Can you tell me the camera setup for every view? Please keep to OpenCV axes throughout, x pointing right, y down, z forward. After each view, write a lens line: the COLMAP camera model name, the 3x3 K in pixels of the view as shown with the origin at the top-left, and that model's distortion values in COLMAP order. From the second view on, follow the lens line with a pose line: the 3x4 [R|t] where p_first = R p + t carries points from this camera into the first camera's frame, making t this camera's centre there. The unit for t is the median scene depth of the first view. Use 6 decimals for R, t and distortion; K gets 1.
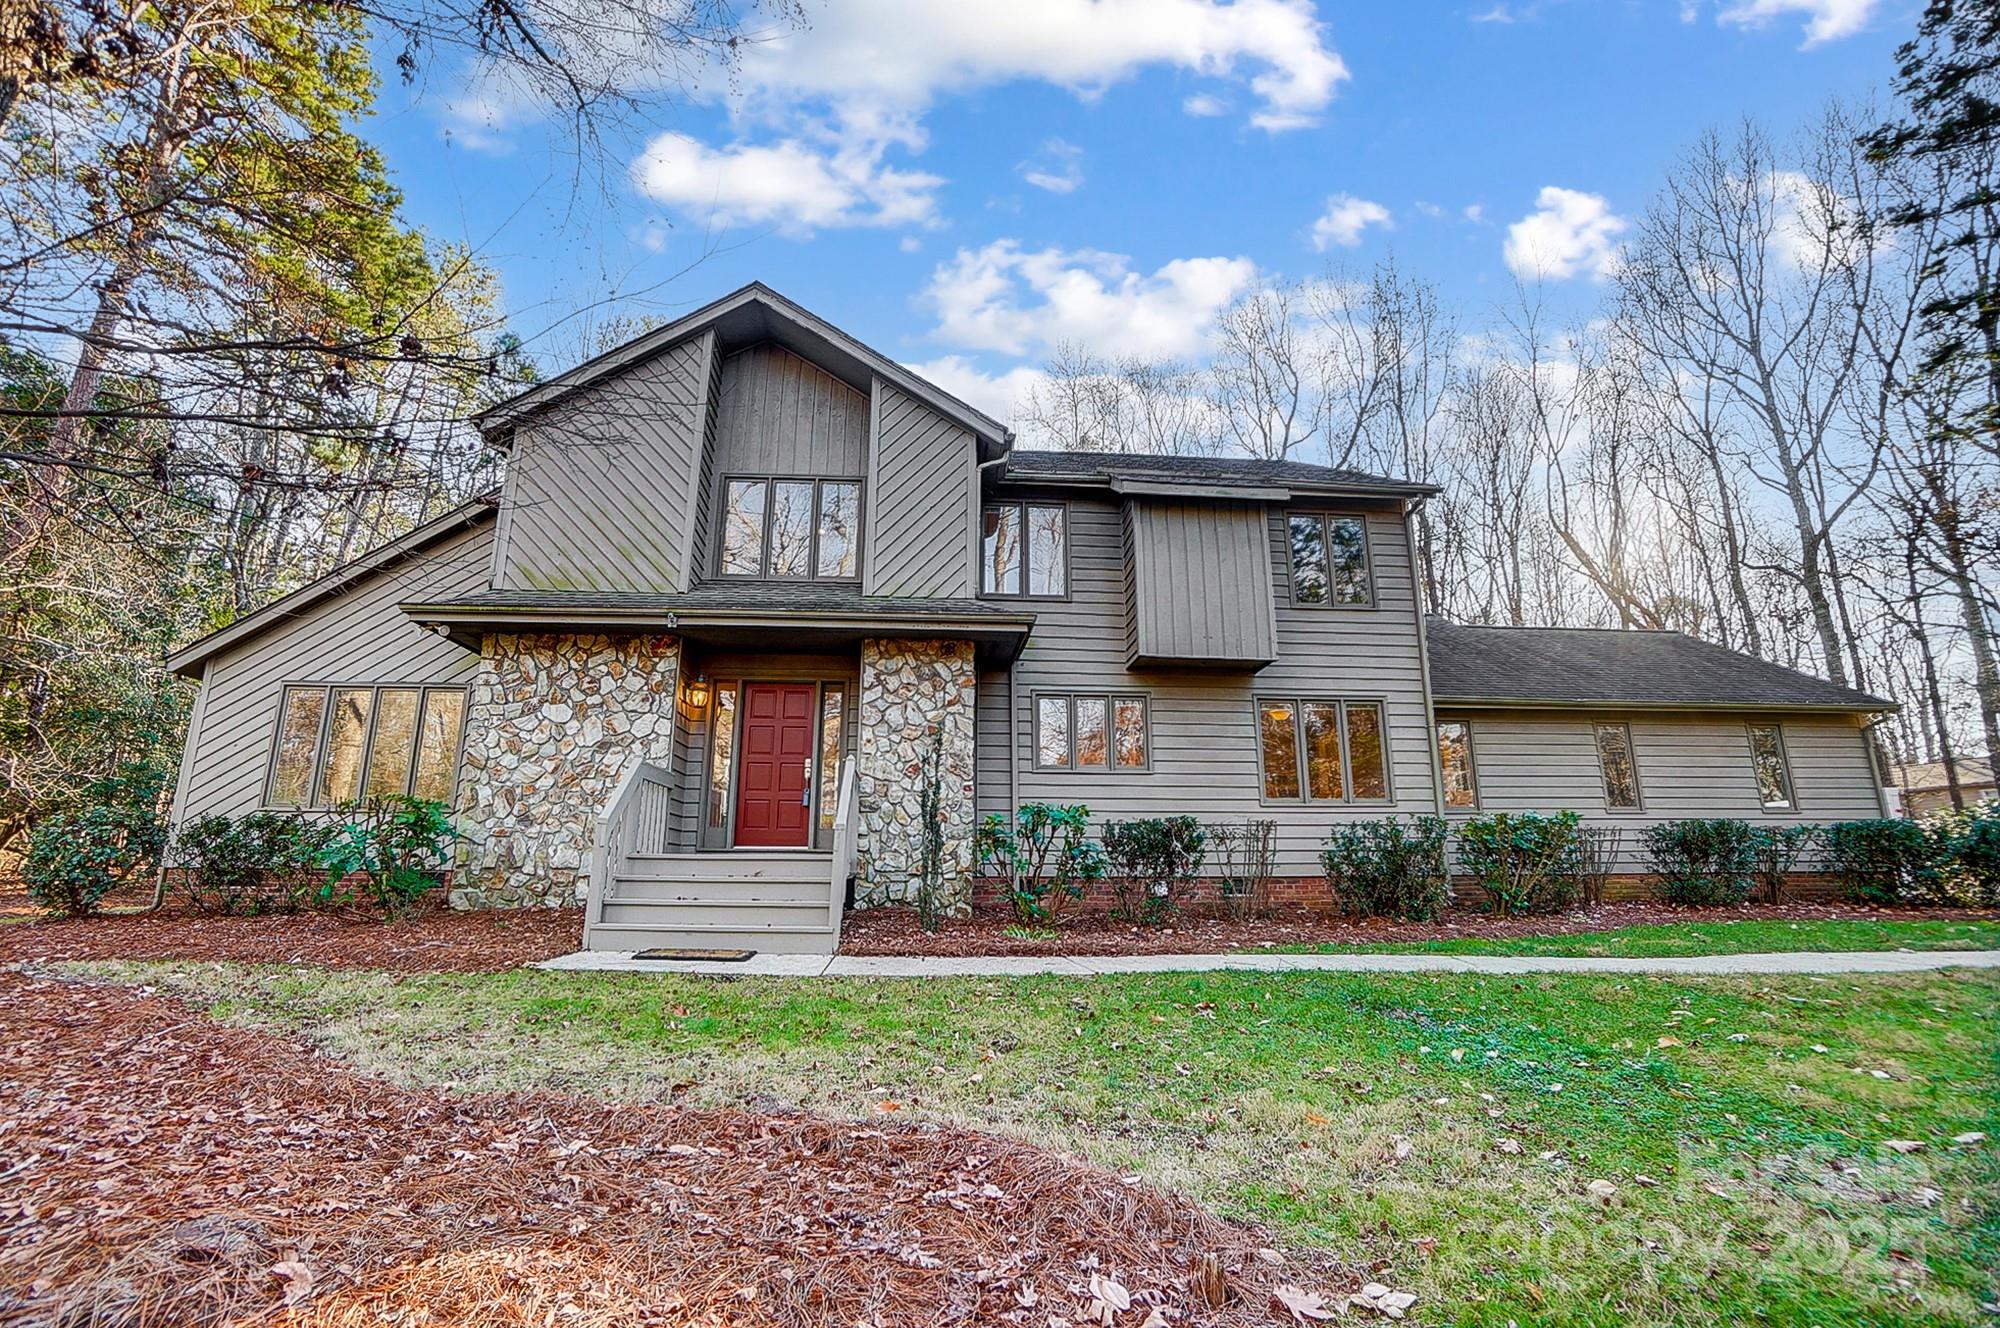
lens RADIAL K [[890.0, 0, 1041.3], [0, 890.0, 668.8], [0, 0, 1]] dist [-0.071726, 0.026574]
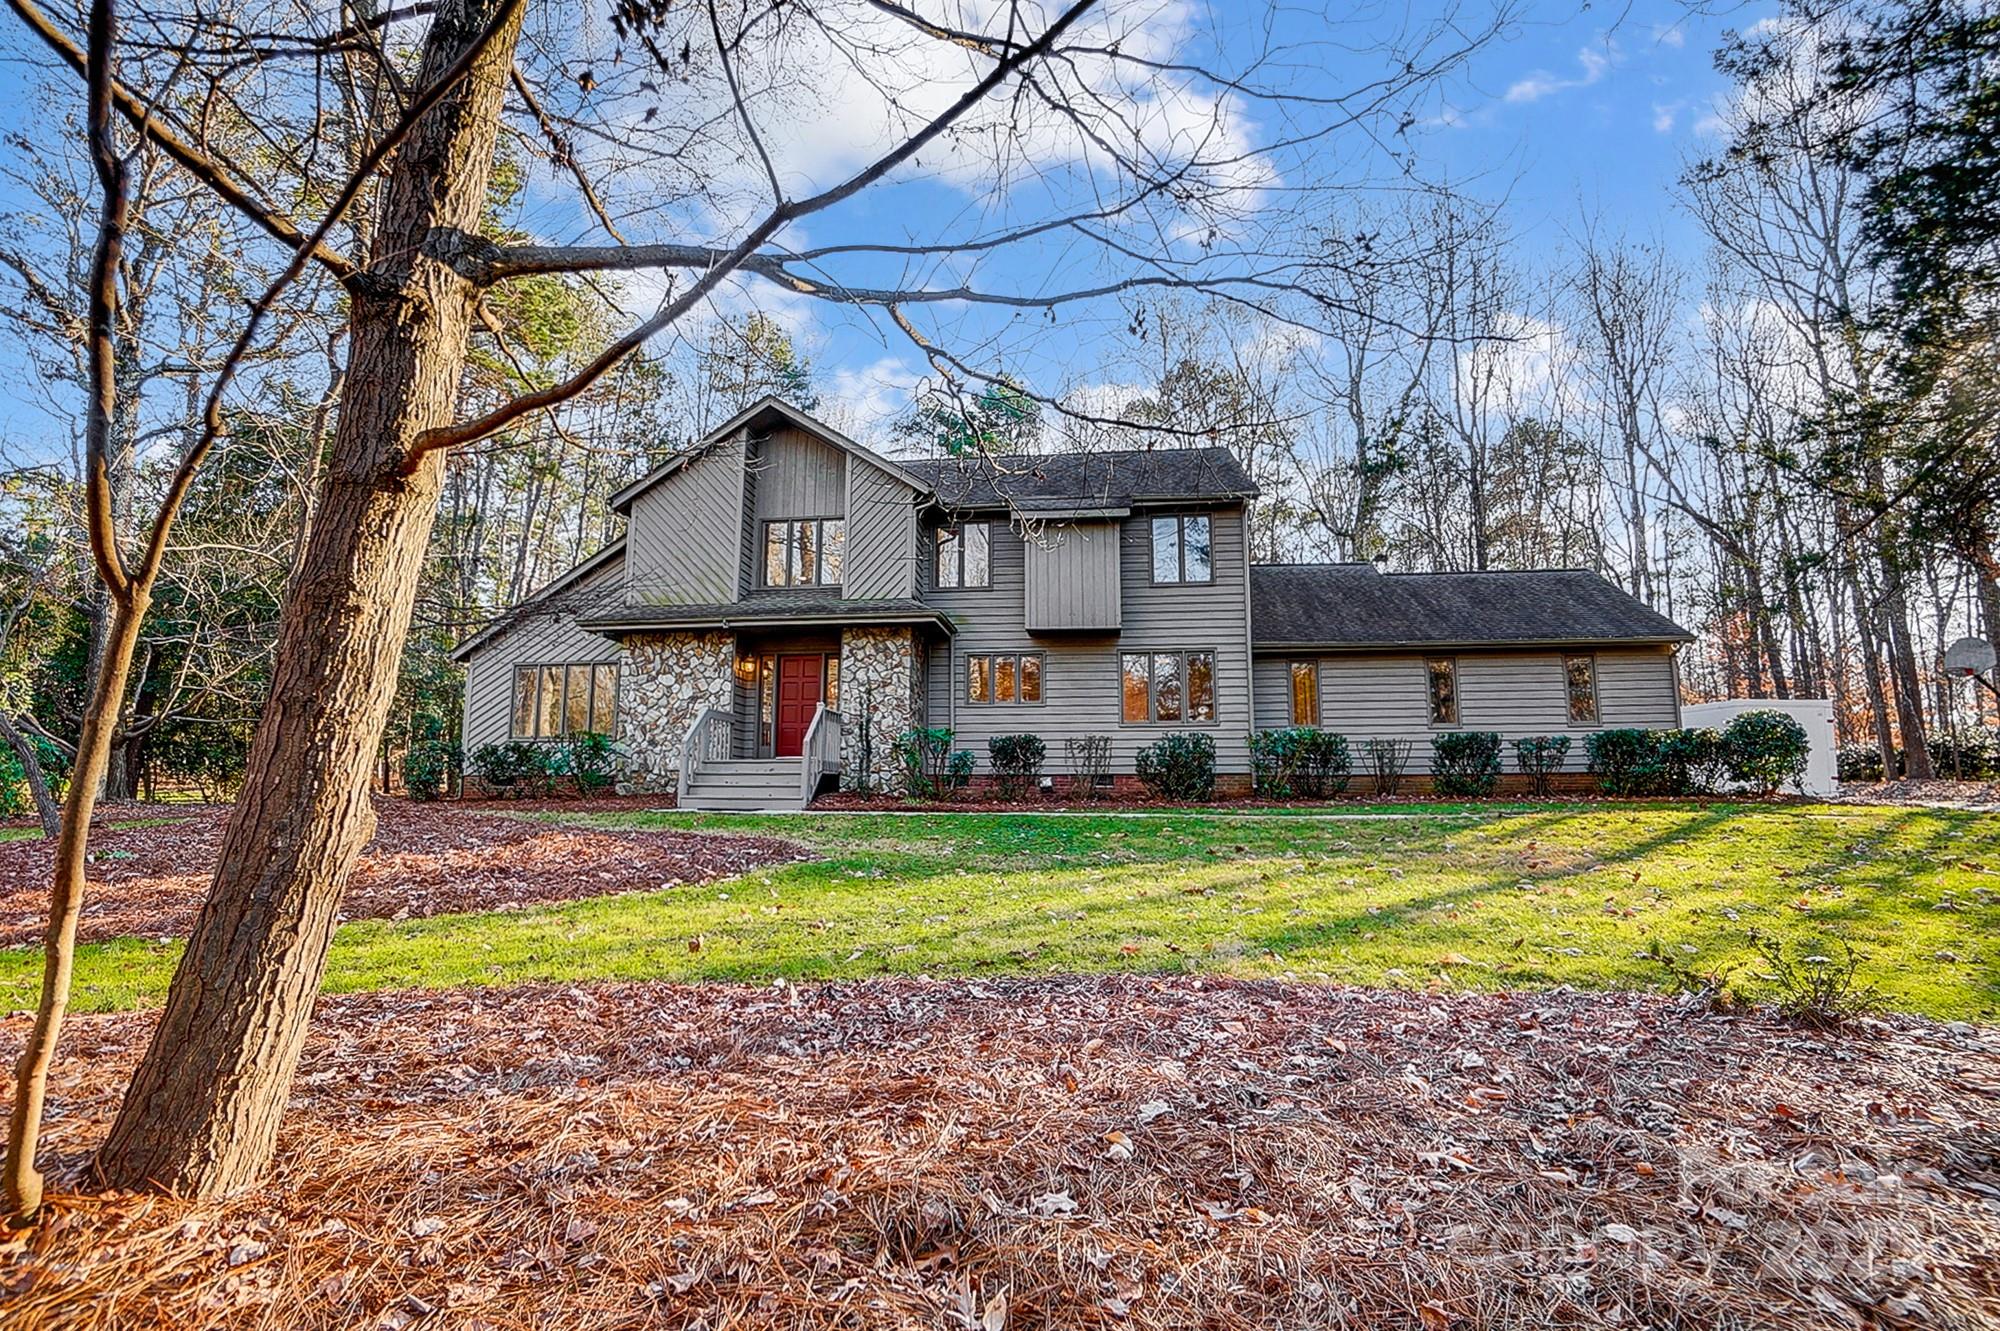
lens RADIAL K [[890.0, 0, 1041.3], [0, 890.0, 670.3], [0, 0, 1]] dist [-0.071726, 0.026574]
pose [[0.987099, -0.027207, -0.157783, 0.405510], [0.041435, 0.995294, 0.087597, -0.082405], [0.154657, -0.093005, 0.983581, -0.527824]]
